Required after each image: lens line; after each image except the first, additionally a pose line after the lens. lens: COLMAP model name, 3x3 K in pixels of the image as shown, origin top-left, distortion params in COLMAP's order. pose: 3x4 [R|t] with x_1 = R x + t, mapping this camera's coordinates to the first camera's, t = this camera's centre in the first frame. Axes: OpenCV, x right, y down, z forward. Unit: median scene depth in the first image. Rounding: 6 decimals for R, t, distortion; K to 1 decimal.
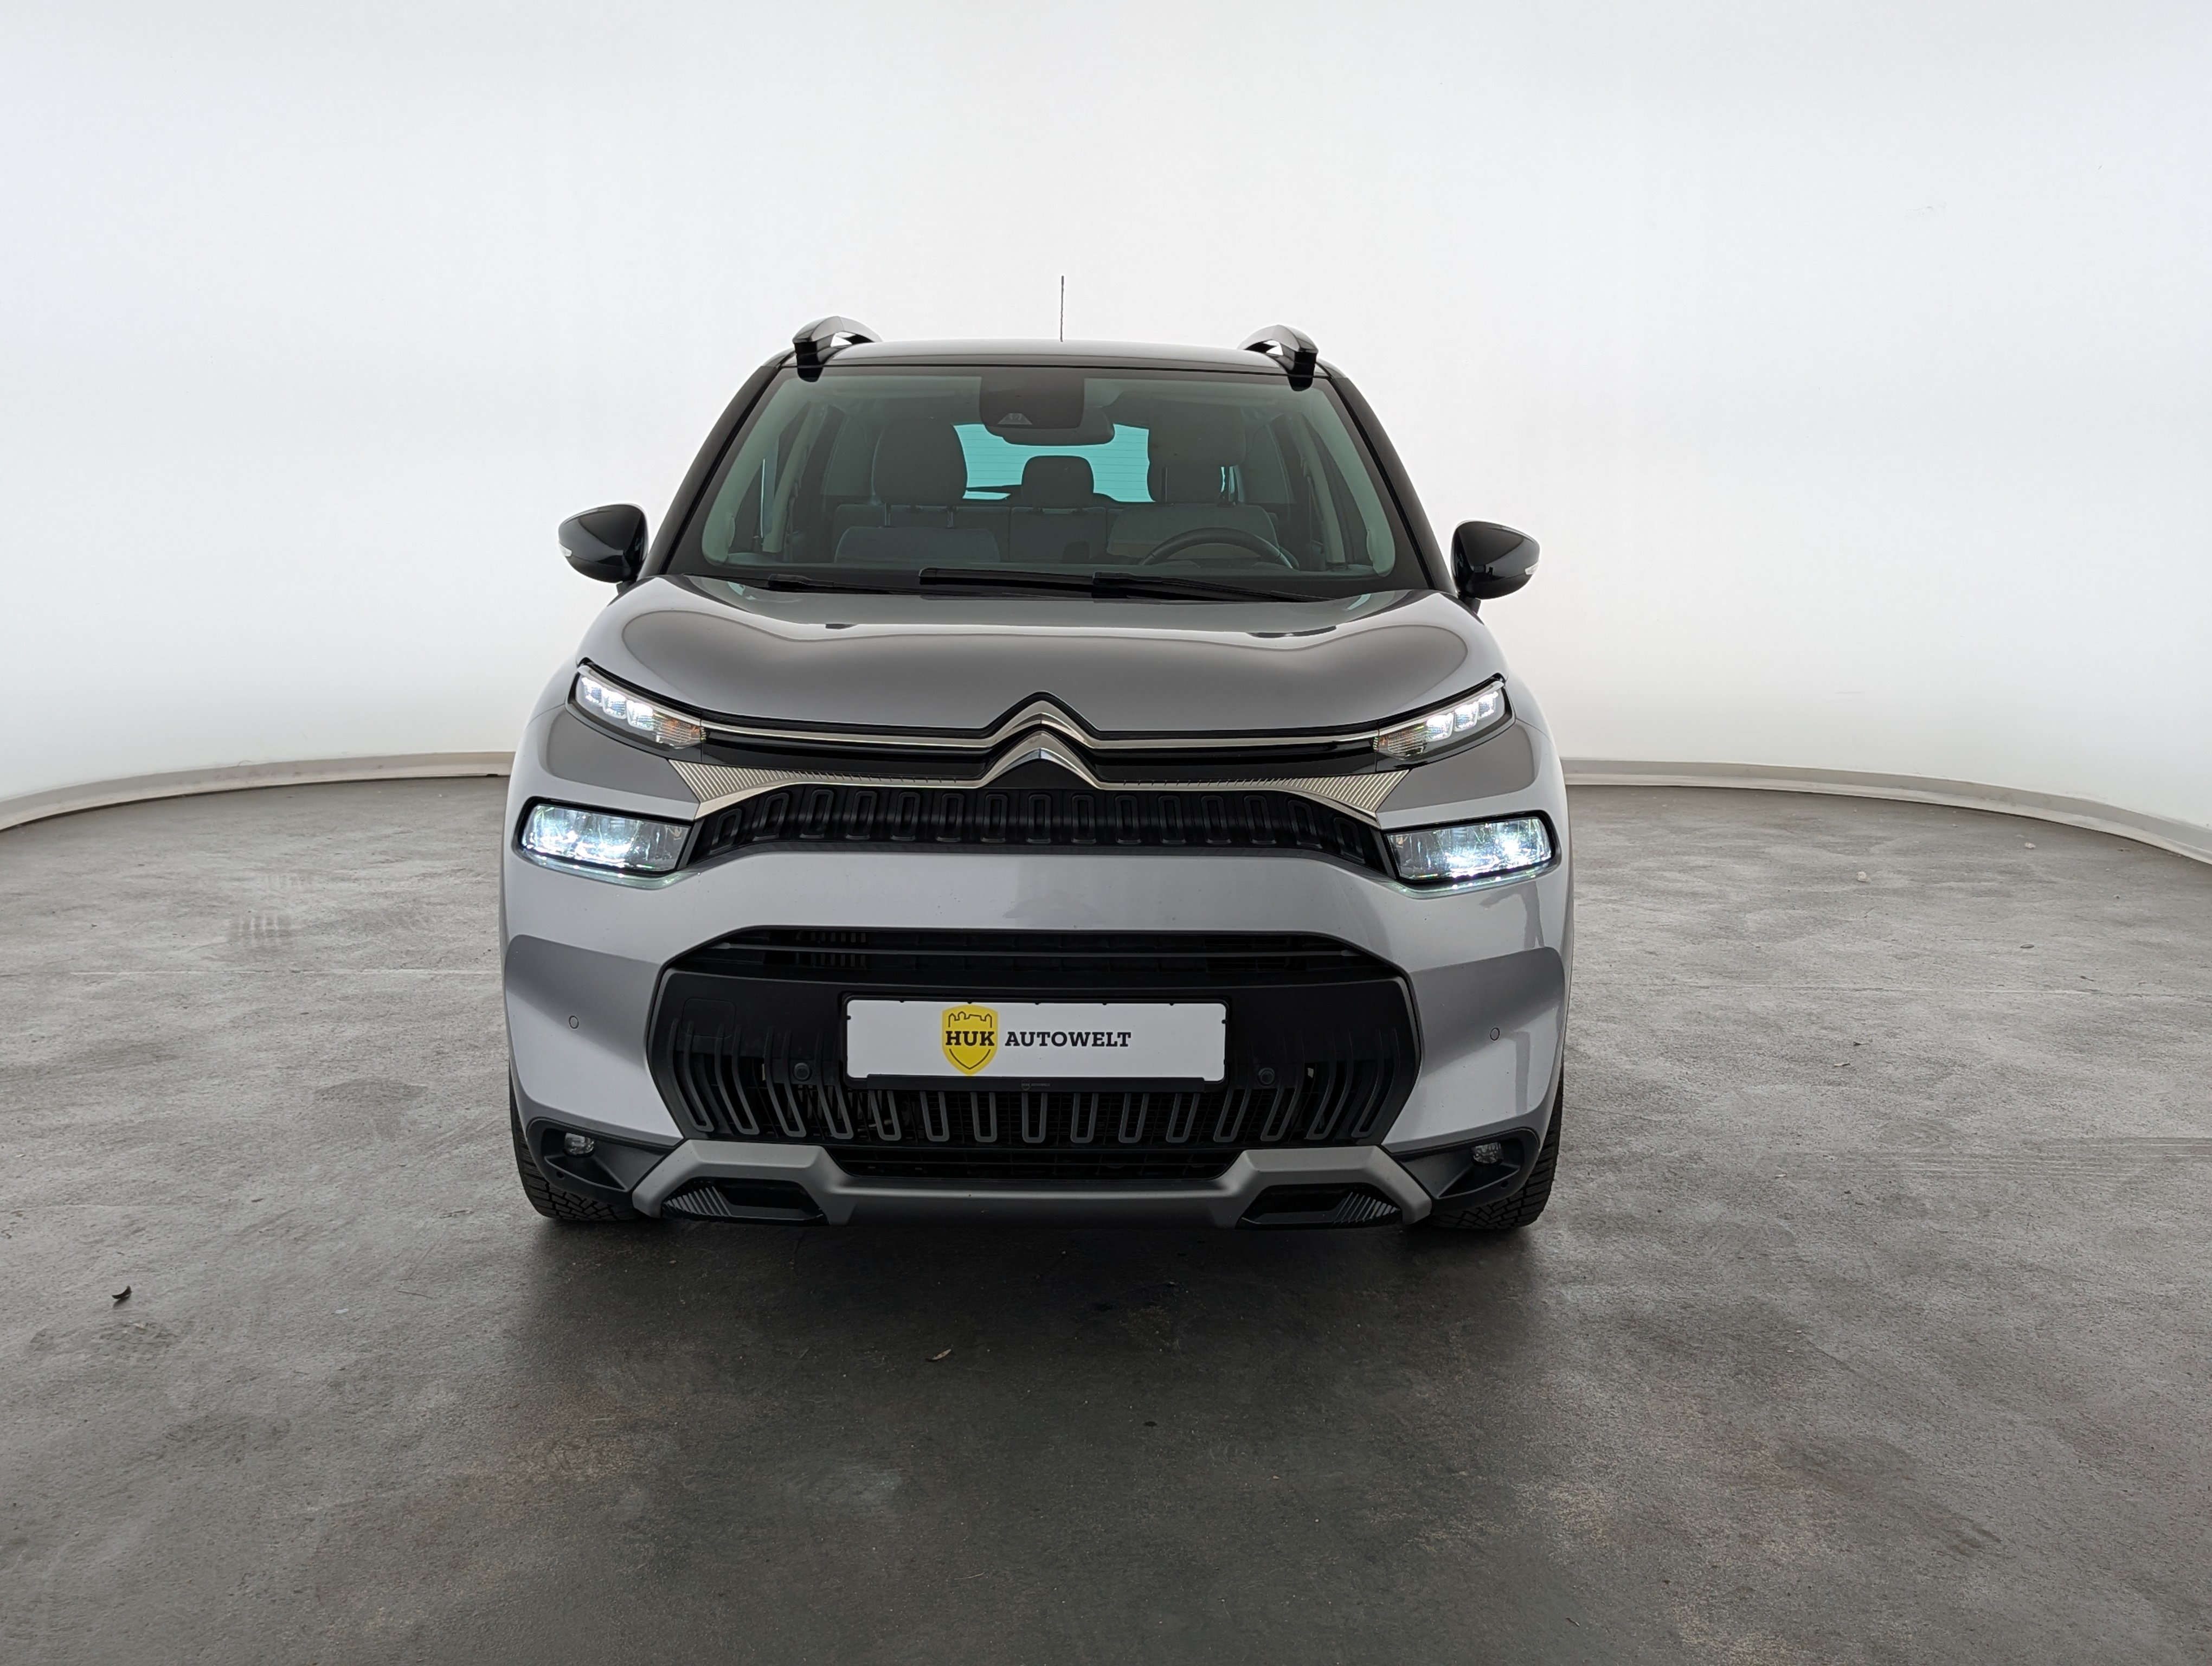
lens RADIAL K [[2165.7, 0, 1097.1], [0, 2165.7, 755.9], [0, 0, 1]] dist [0.047142, -0.018571]
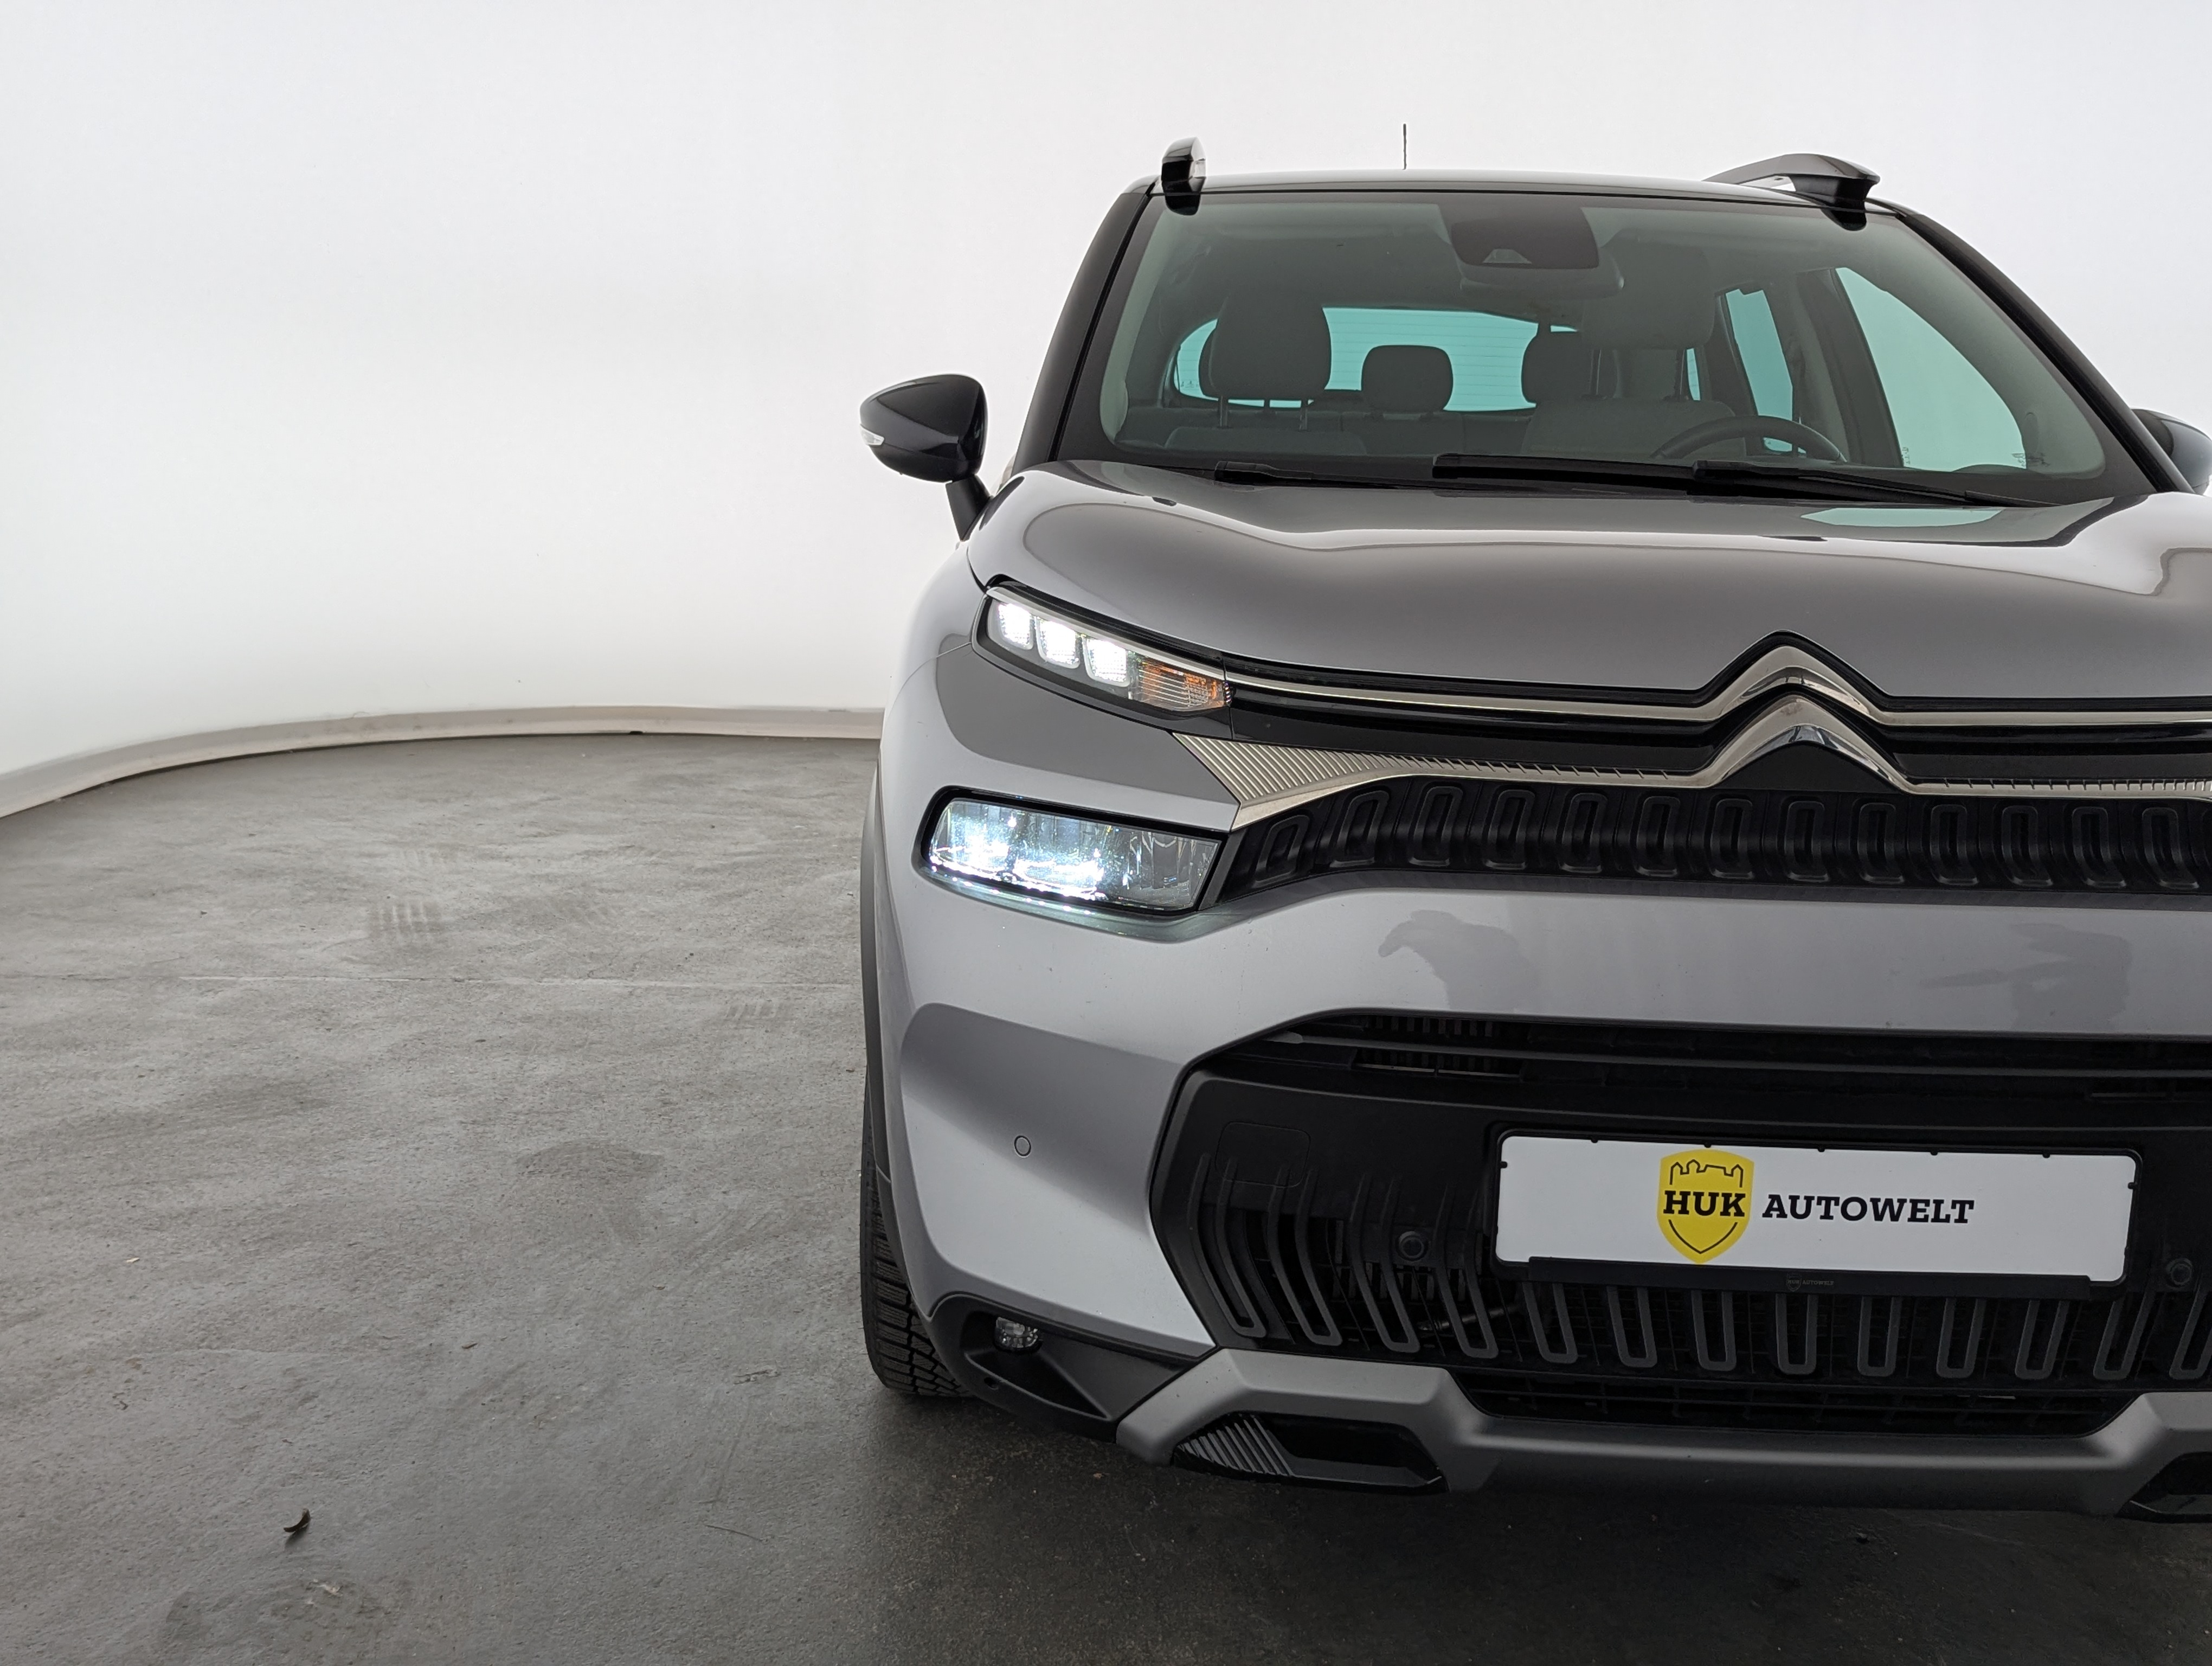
lens RADIAL K [[2230.9, 0, 1136.5], [0, 2230.9, 772.5], [0, 0, 1]] dist [0.062437, -0.042271]
pose [[0.999615, 0.016091, -0.022600, -0.199121], [-0.015521, 0.999563, 0.025158, -0.003045], [0.022995, -0.024797, 0.999428, 0.363135]]
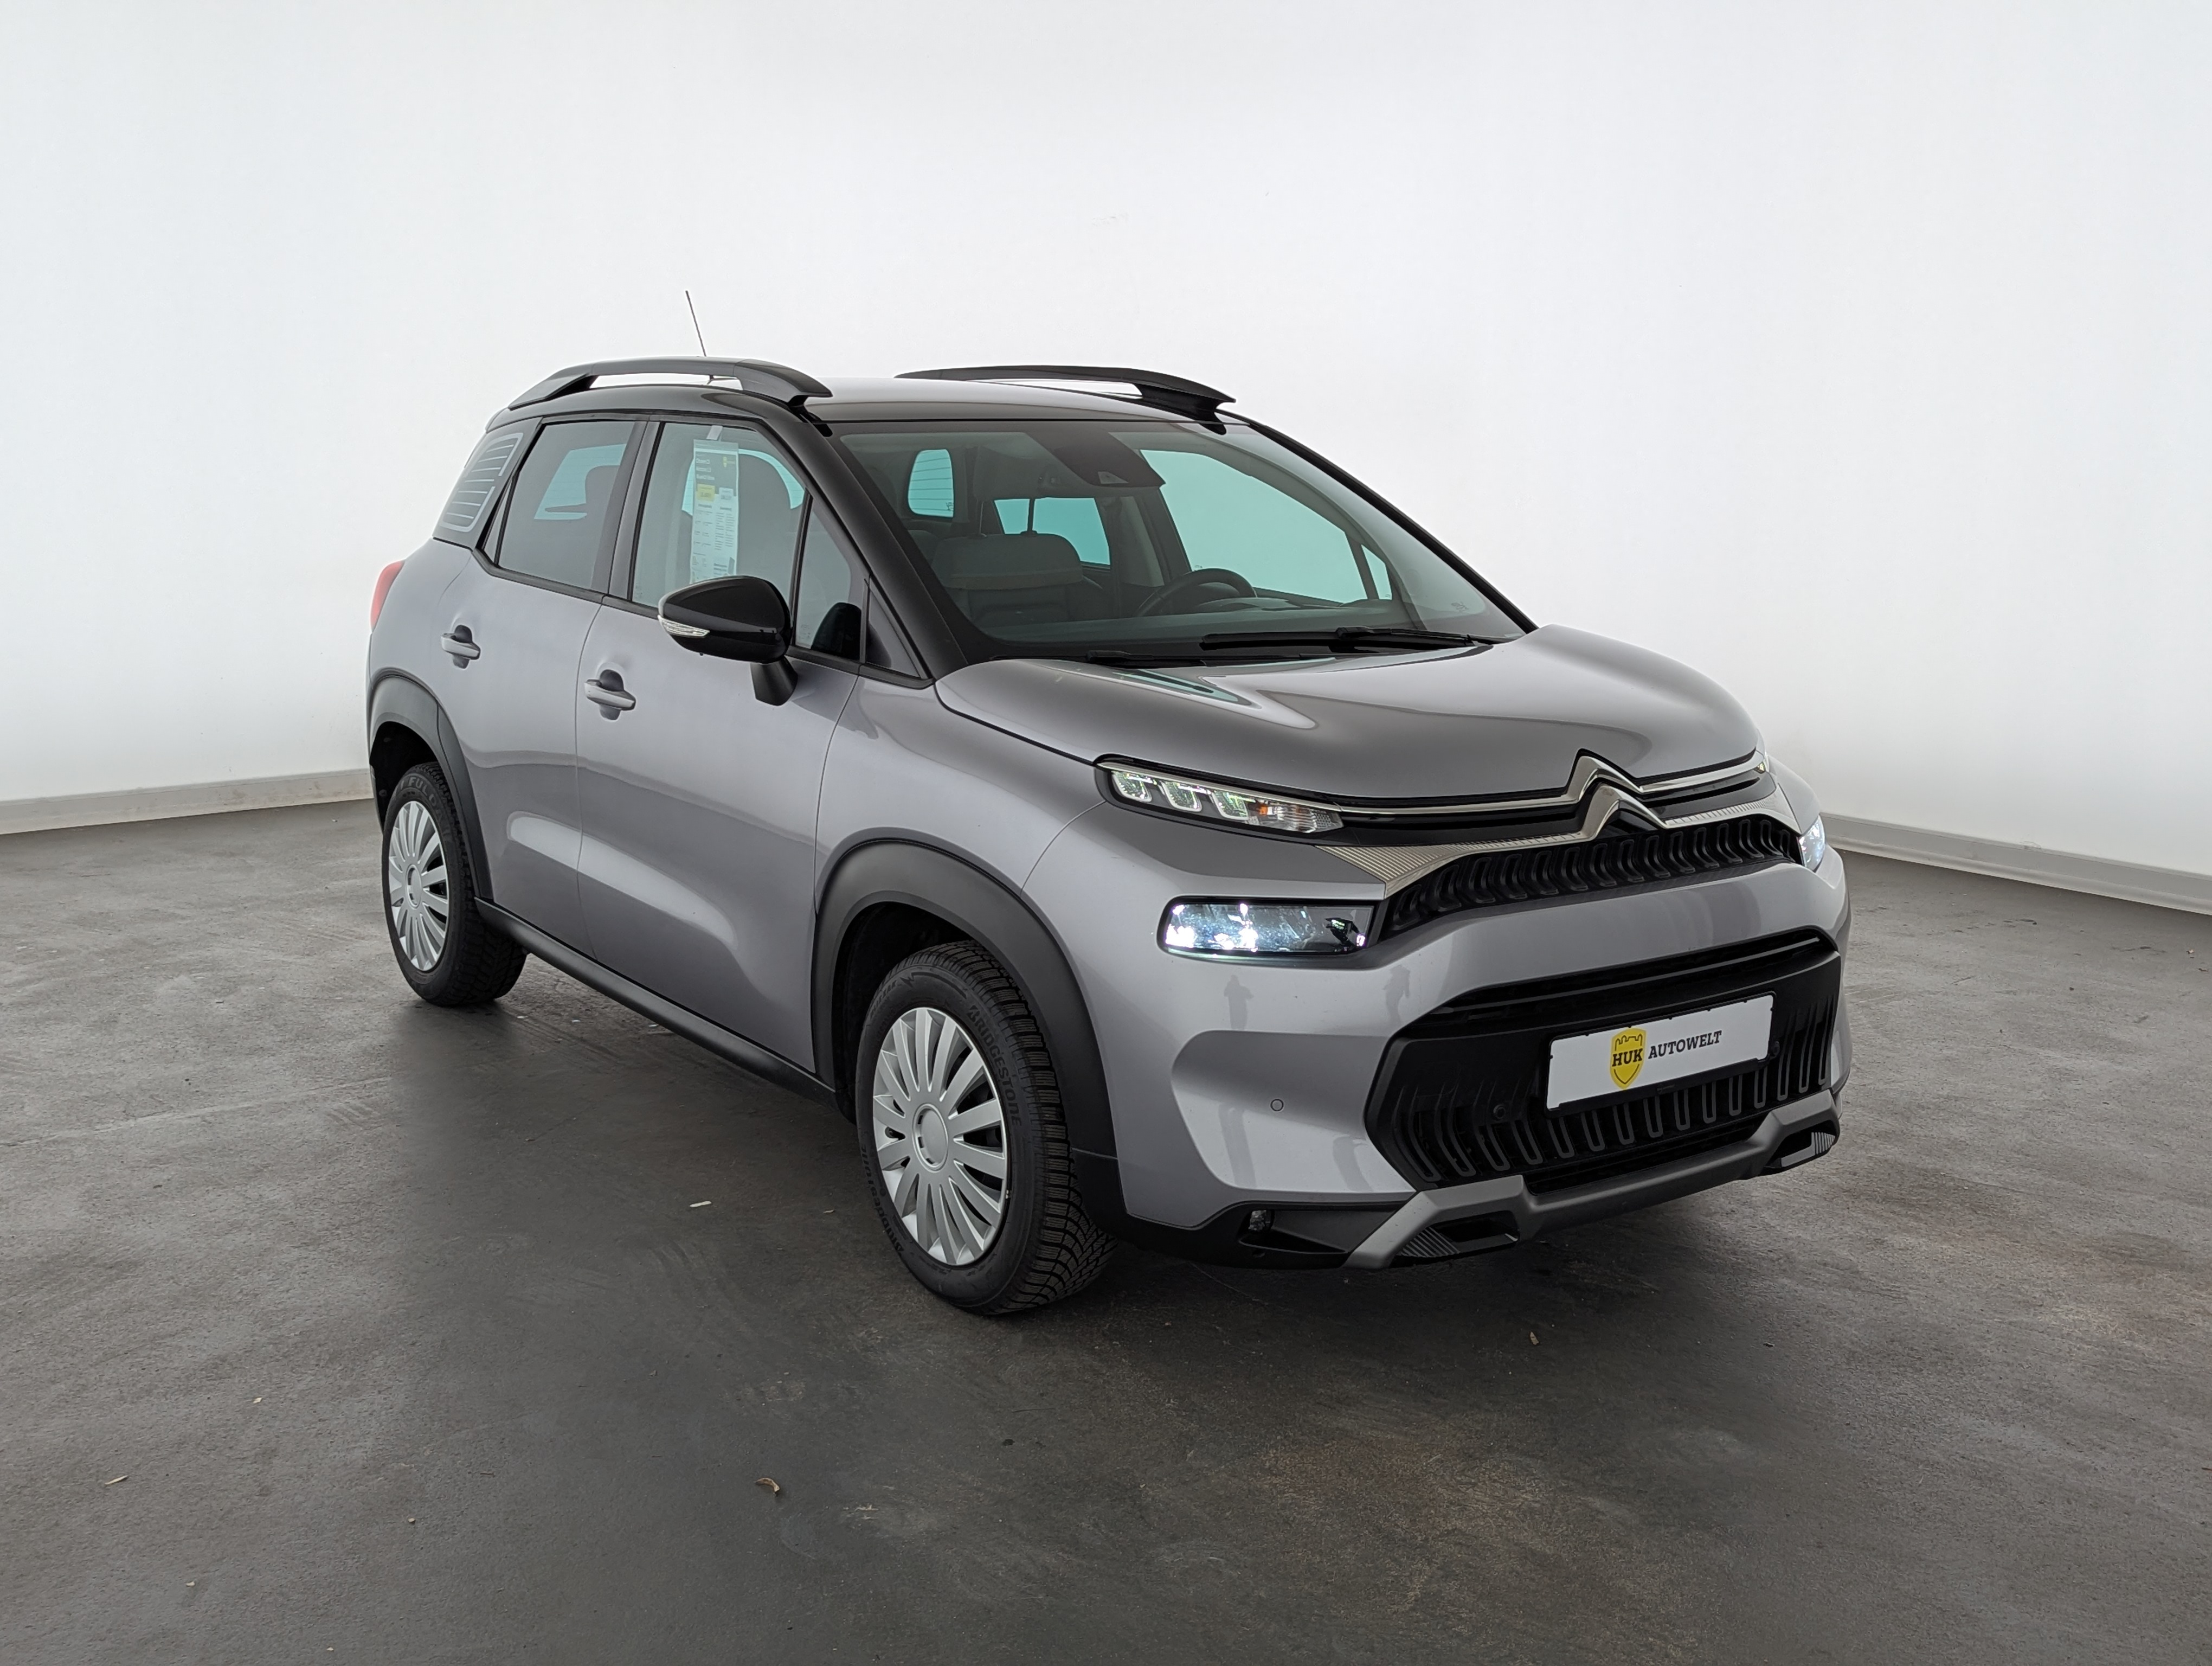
lens RADIAL K [[2159.2, 0, 1106.0], [0, 2159.2, 833.0], [0, 0, 1]] dist [0.055652, -0.008114]
pose [[0.838628, -0.112432, 0.532975, -0.866088], [0.079529, 0.993254, 0.084391, -0.104301], [-0.538868, -0.028386, 0.841912, 0.178088]]
